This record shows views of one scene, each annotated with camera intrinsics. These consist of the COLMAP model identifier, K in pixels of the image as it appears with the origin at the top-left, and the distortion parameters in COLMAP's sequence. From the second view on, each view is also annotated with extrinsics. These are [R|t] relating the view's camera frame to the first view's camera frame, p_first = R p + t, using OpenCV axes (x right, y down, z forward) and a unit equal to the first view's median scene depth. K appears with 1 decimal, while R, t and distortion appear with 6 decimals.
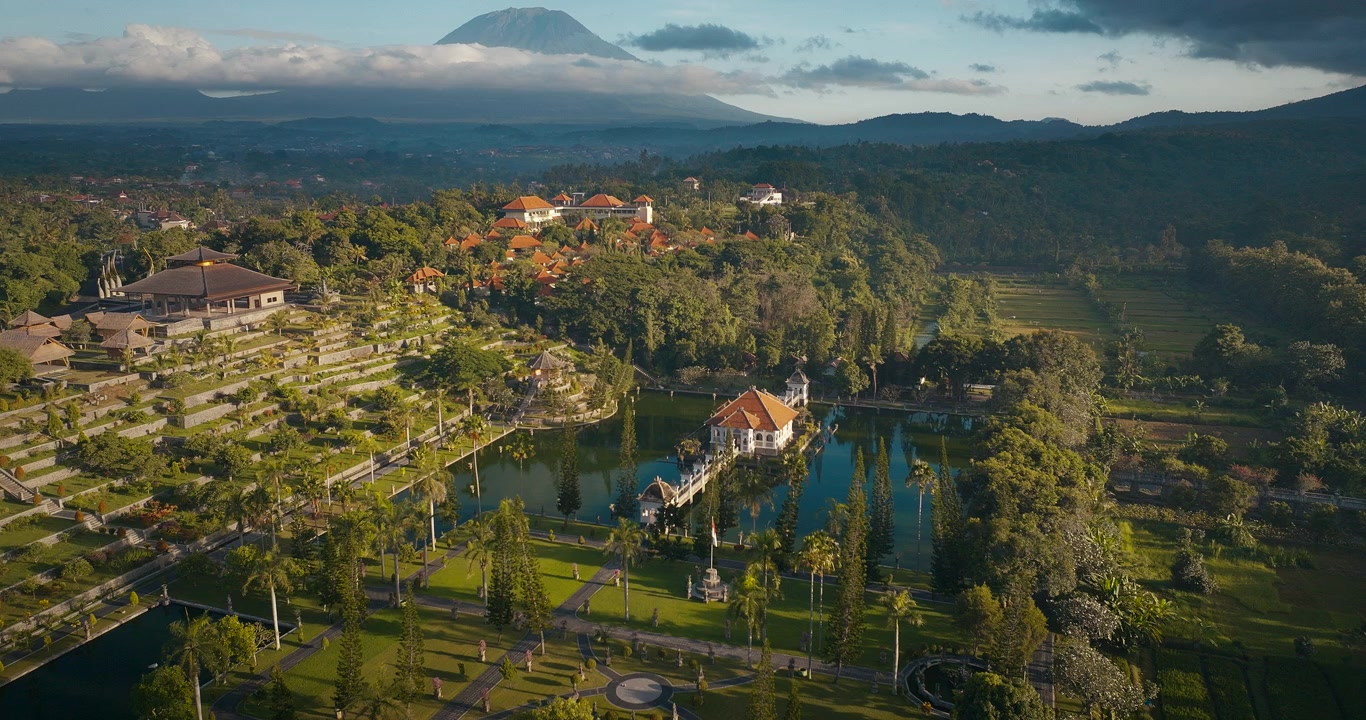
lens RADIAL K [[1025.3, 0, 685.6], [0, 1025.3, 370.8], [0, 0, 1]] dist [0.003715, 0.010411]
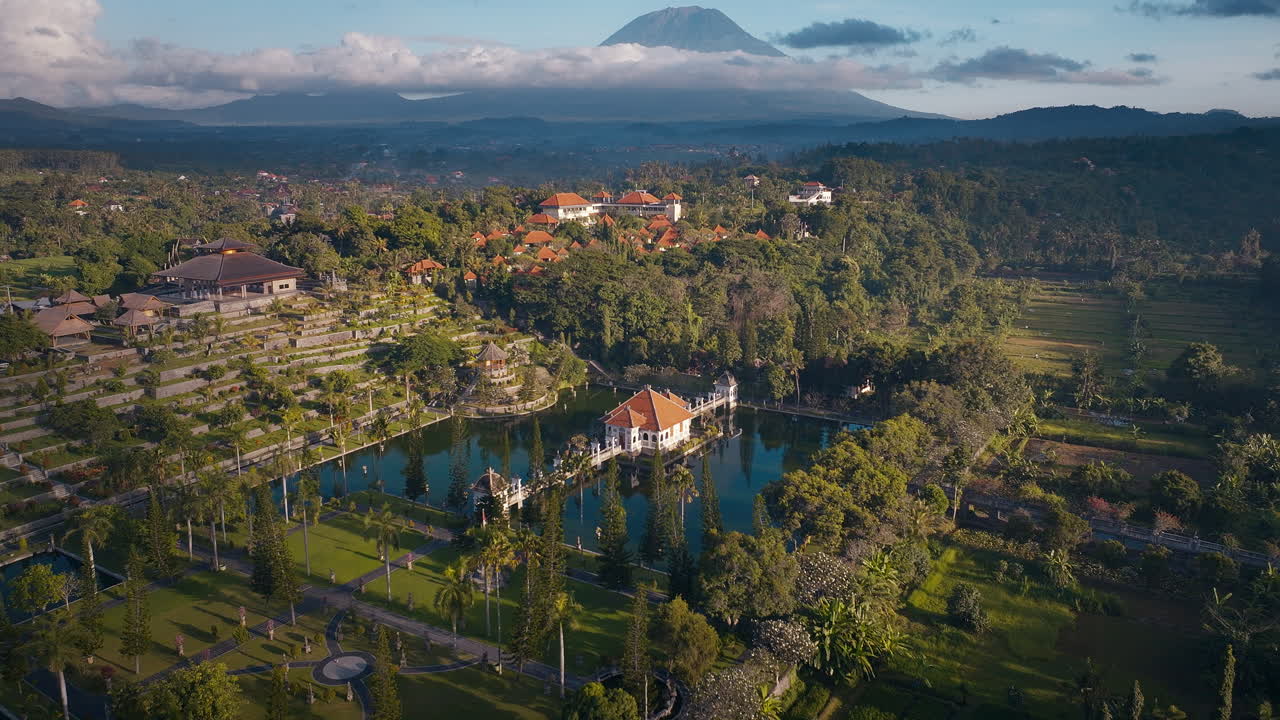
lens RADIAL K [[1032.9, 0, 639.2], [0, 1032.9, 349.9], [0, 0, 1]] dist [-0.003859, 0.017464]
pose [[0.974608, 0.040421, -0.220238, 0.212854], [-0.044392, 0.998928, -0.013112, -0.004438], [0.219472, 0.022556, 0.975358, 0.016855]]
